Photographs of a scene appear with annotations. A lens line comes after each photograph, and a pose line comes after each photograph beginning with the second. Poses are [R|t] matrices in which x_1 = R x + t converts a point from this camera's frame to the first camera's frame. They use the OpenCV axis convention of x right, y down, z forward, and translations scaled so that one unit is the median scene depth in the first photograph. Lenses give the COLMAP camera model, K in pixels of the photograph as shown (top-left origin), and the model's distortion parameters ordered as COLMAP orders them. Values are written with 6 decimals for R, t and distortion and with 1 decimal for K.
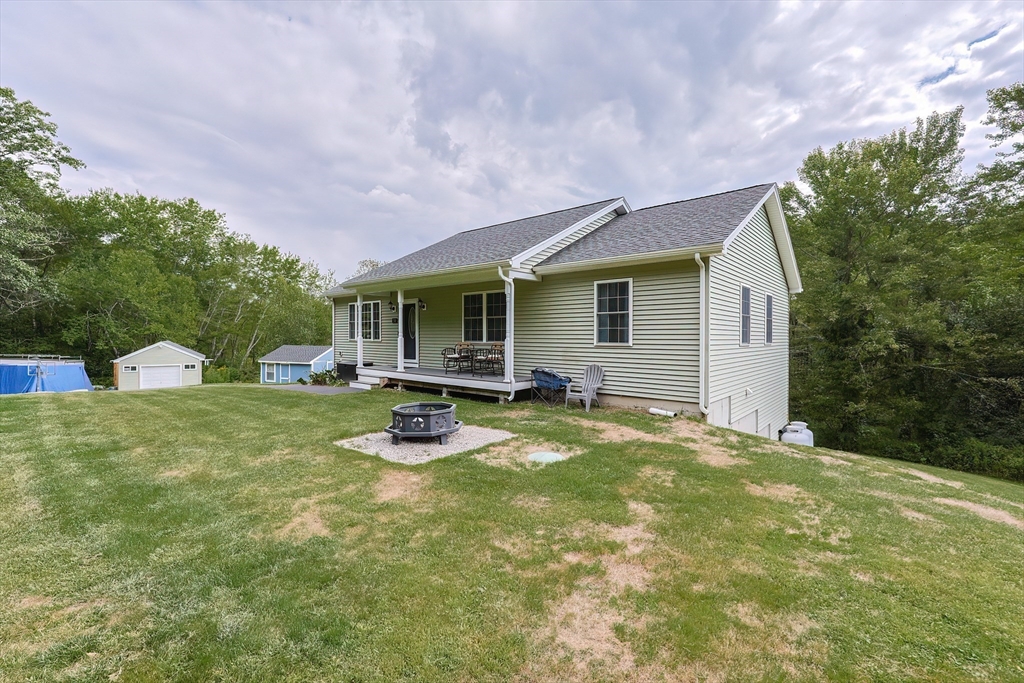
lens RADIAL K [[433.1, 0, 514.9], [0, 433.1, 341.4], [0, 0, 1]] dist [0.004302, -0.000195]
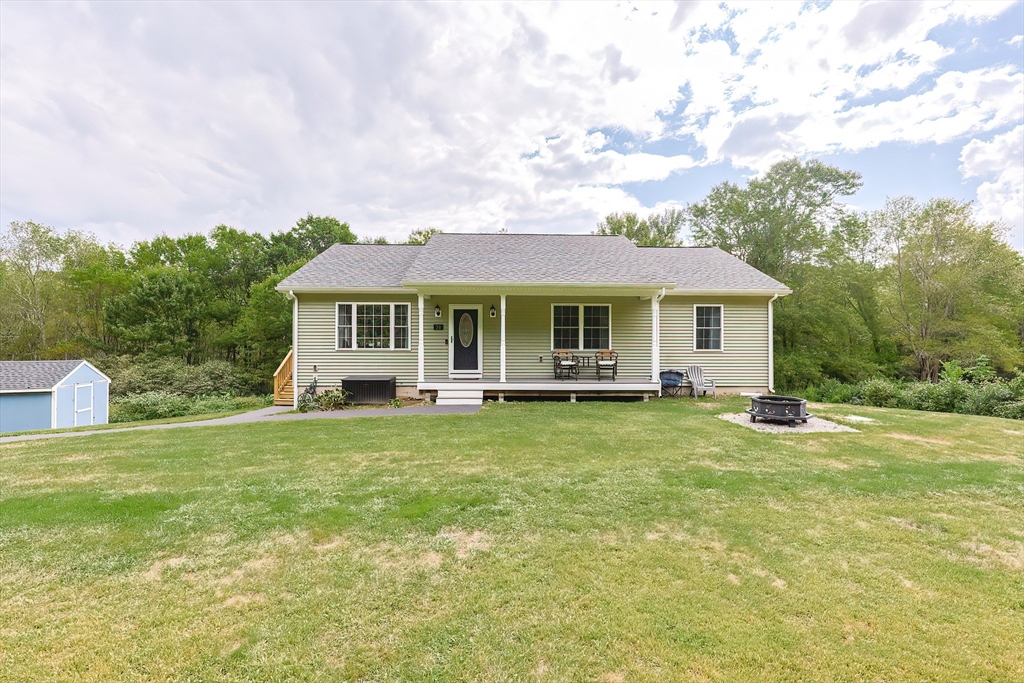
lens RADIAL K [[433.1, 0, 516.2], [0, 433.1, 364.7], [0, 0, 1]] dist [0.004302, -0.000195]
pose [[0.742605, -0.031814, 0.668974, -0.720690], [0.008519, 0.999239, 0.038062, -0.003720], [-0.669676, -0.022566, 0.742311, 0.229642]]
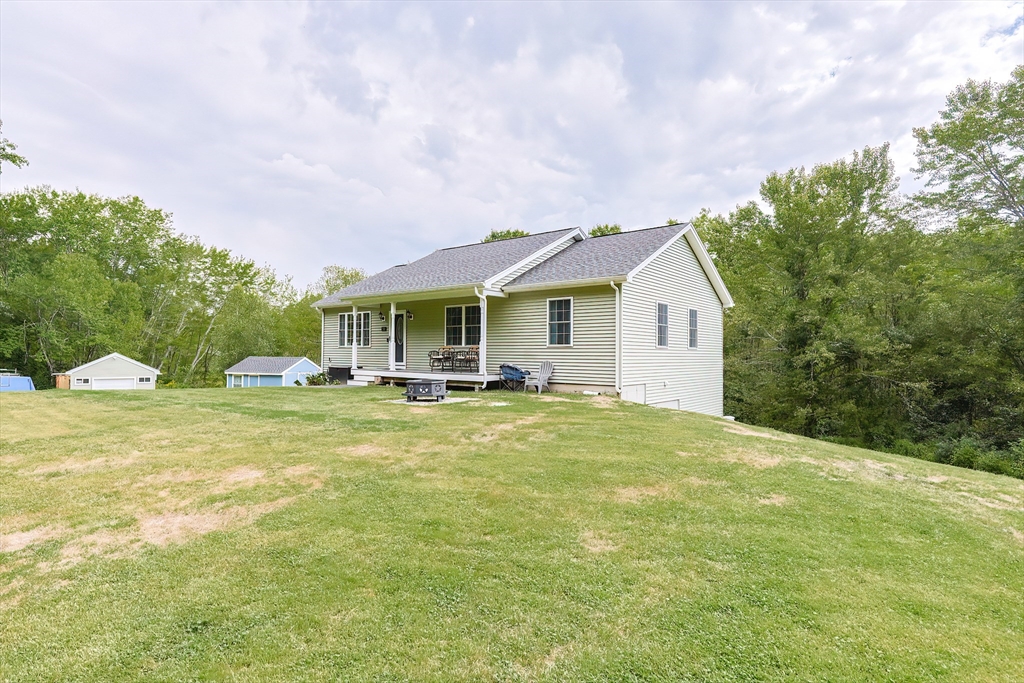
lens RADIAL K [[535.0, 0, 511.8], [0, 535.0, 345.7], [0, 0, 1]] dist [-0.004066, -0.001658]
pose [[0.999544, 0.004487, 0.029850, 0.016902], [-0.003631, 0.999582, -0.028668, 0.033984], [-0.029966, 0.028546, 0.999143, -0.400445]]
